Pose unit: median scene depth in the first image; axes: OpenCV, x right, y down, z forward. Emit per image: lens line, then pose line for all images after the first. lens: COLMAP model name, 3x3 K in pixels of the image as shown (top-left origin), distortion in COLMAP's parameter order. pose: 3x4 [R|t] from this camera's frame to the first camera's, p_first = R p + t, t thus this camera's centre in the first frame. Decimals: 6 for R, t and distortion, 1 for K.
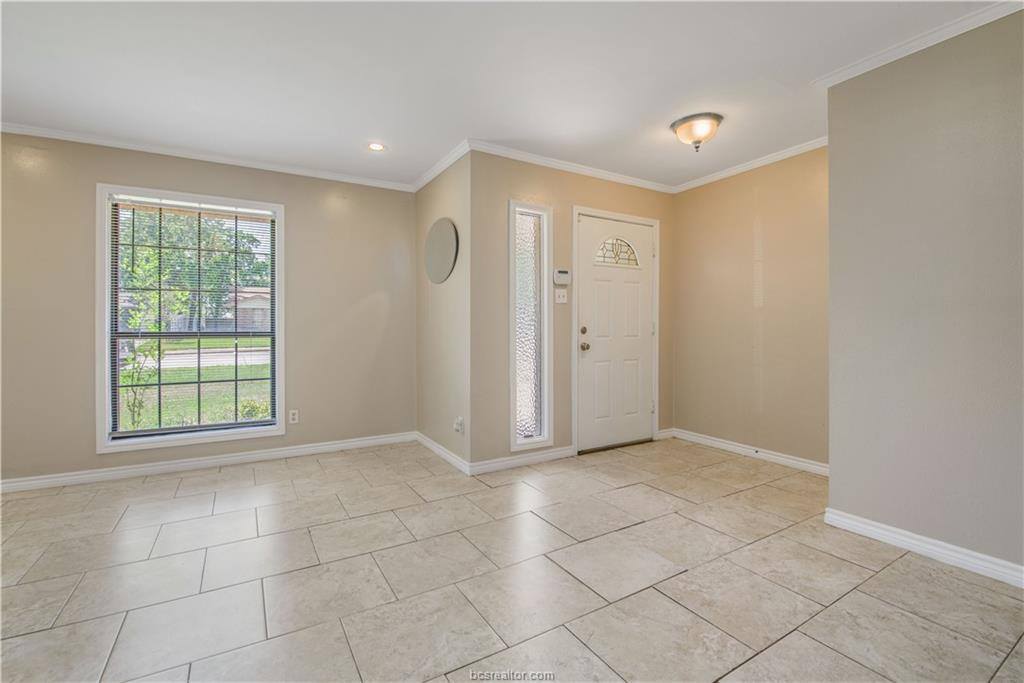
lens RADIAL K [[451.1, 0, 517.7], [0, 451.1, 329.1], [0, 0, 1]] dist [-0.012031, -0.000370]
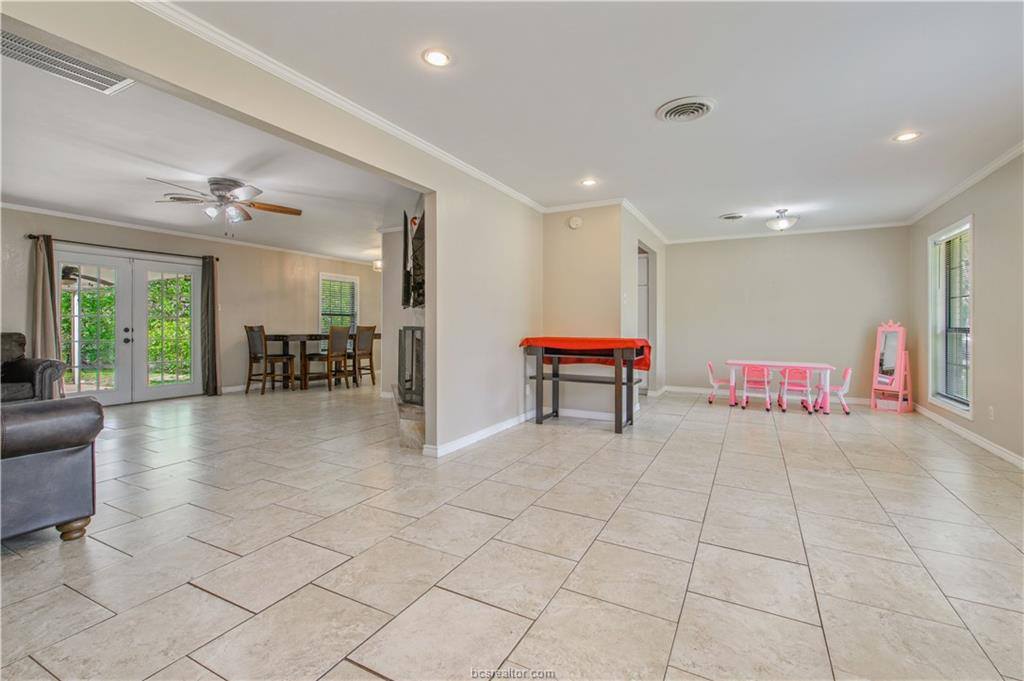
lens RADIAL K [[452.0, 0, 512.3], [0, 452.0, 326.1], [0, 0, 1]] dist [0.021583, -0.000053]
pose [[-0.860890, 0.002024, -0.508787, 0.340610], [-0.004610, 0.999920, 0.011778, -0.004870], [0.508771, 0.012485, -0.860812, 1.153679]]
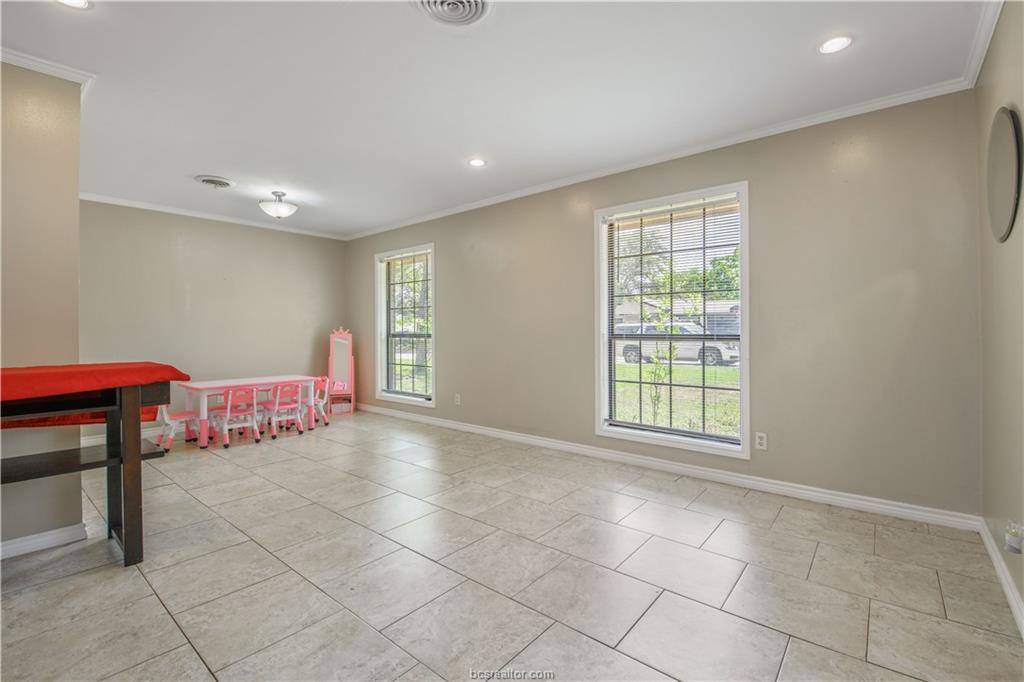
lens RADIAL K [[451.1, 0, 517.7], [0, 451.1, 328.6], [0, 0, 1]] dist [-0.012031, -0.000370]
pose [[0.332174, -0.004440, -0.943208, 0.133878], [-0.002544, 0.999981, -0.005603, 0.000233], [0.943215, 0.004260, 0.332157, 0.384380]]
